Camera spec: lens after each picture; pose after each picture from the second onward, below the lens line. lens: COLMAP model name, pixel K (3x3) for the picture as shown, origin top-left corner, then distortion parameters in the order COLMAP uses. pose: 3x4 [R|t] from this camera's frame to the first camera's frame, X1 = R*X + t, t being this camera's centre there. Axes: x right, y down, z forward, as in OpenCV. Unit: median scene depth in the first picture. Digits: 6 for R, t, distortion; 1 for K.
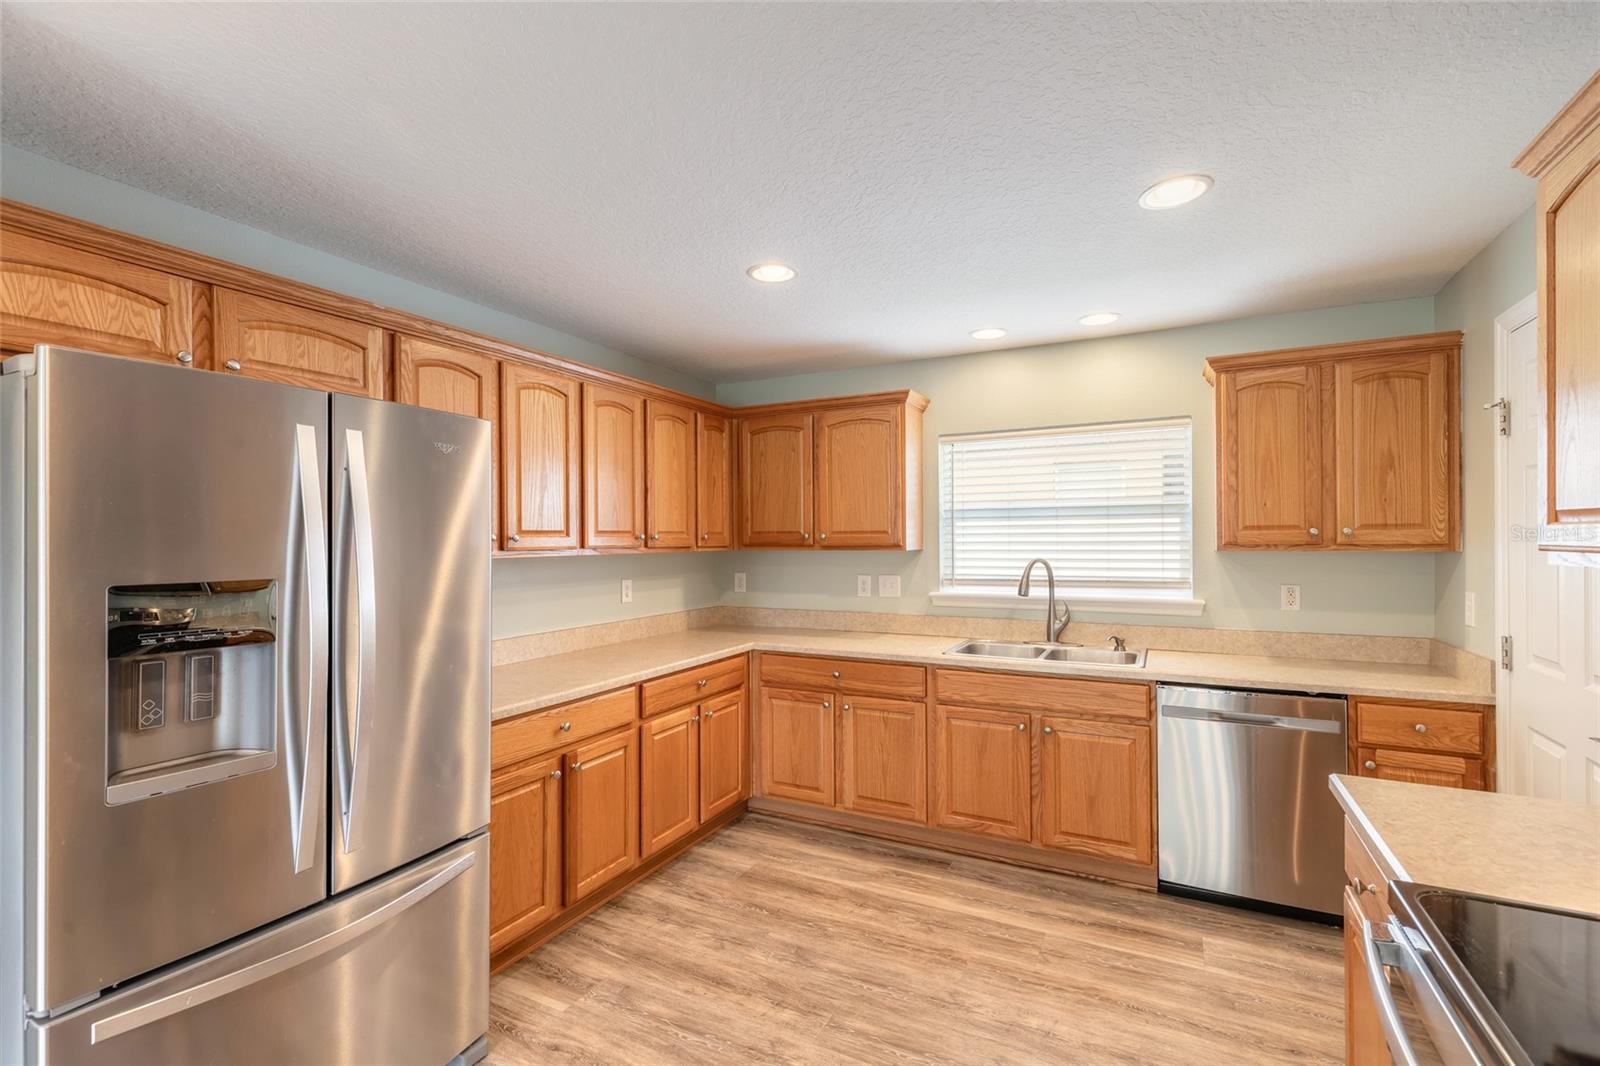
lens RADIAL K [[721.2, 0, 800.2], [0, 721.2, 537.1], [0, 0, 1]] dist [0.011613, -0.002943]
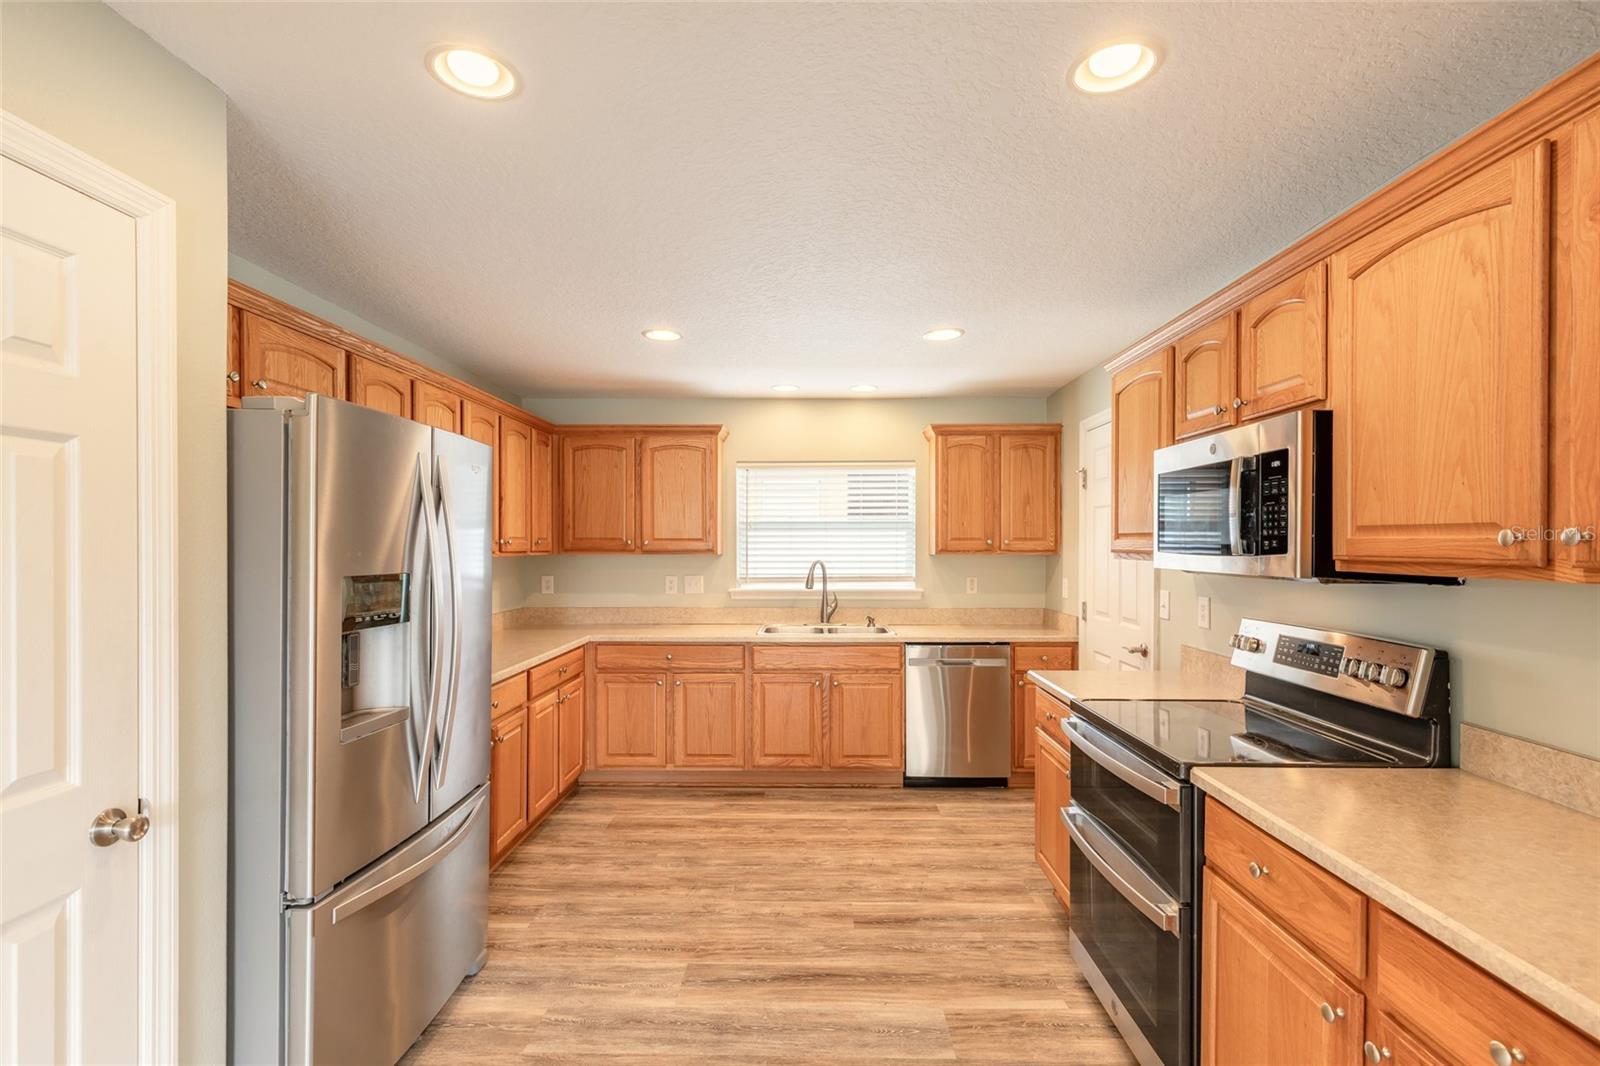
lens RADIAL K [[721.2, 0, 815.4], [0, 721.2, 548.3], [0, 0, 1]] dist [0.011613, -0.002943]
pose [[0.895370, 0.004440, 0.445300, -0.321436], [-0.006628, 0.999972, 0.003357, 0.003036], [-0.445273, -0.005957, 0.895375, -0.229443]]
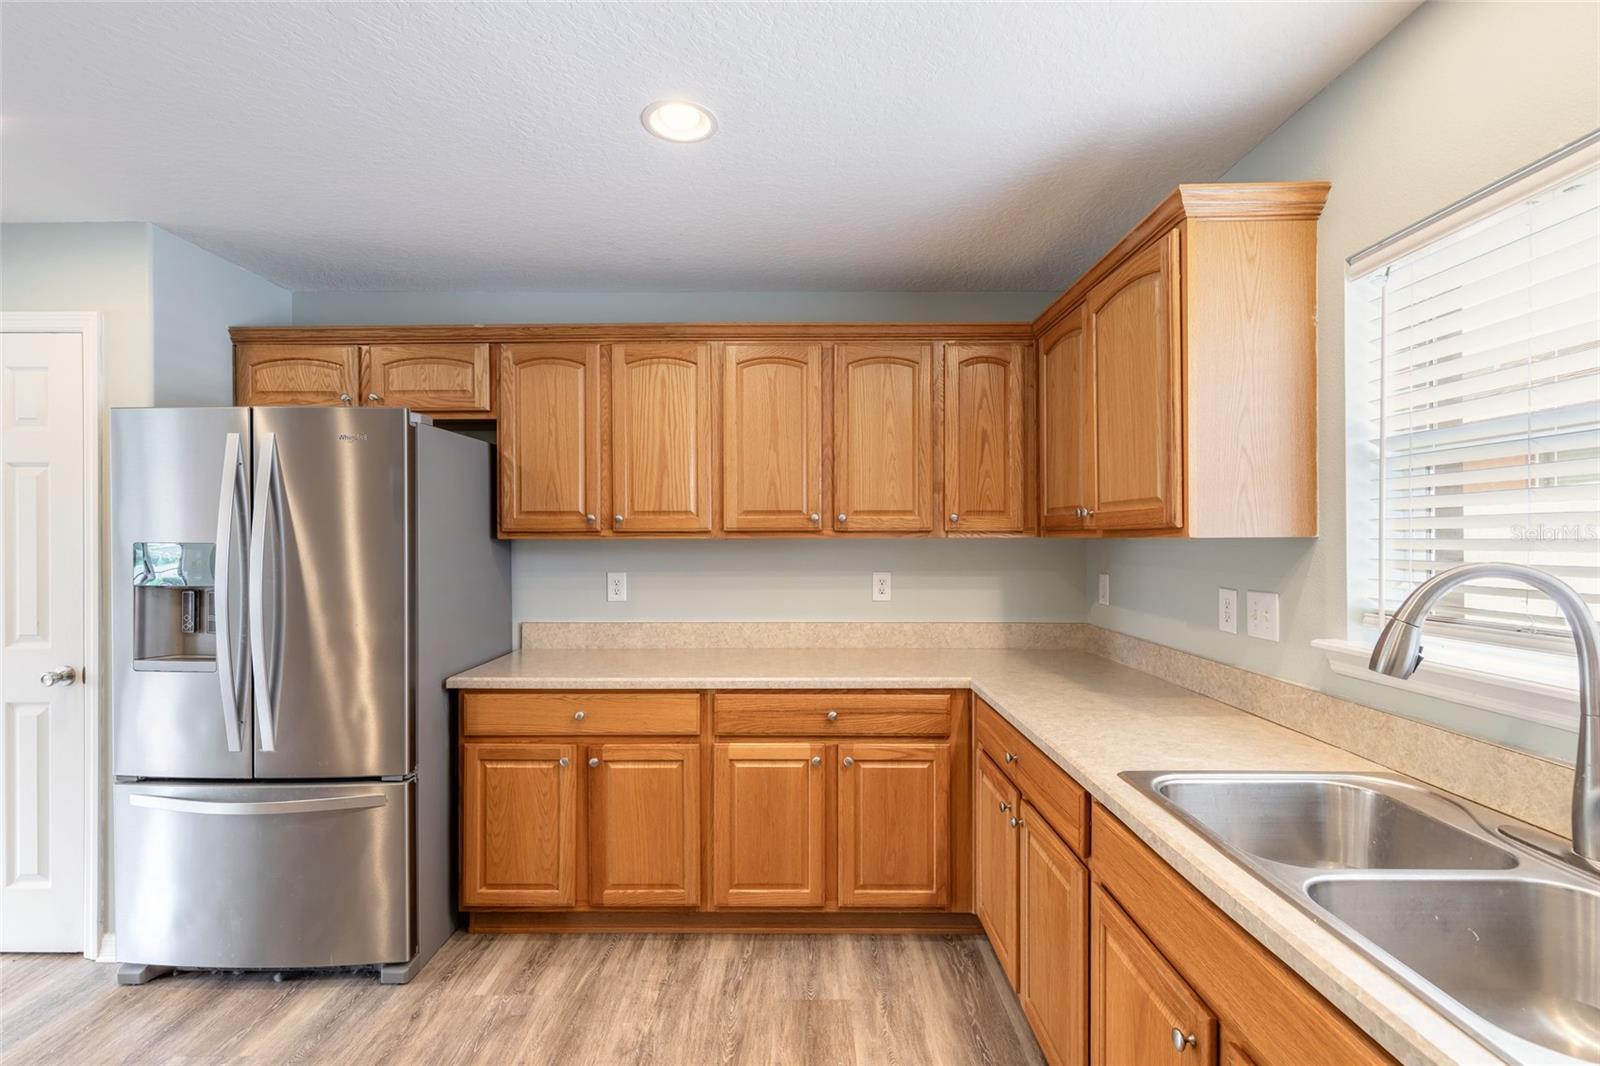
lens RADIAL K [[721.2, 0, 797.8], [0, 721.2, 536.8], [0, 0, 1]] dist [0.011613, -0.002943]
pose [[0.451020, 0.005385, -0.892497, 0.553470], [-0.000503, 0.999983, 0.005779, 0.018460], [0.892514, -0.002158, 0.451015, 0.701788]]
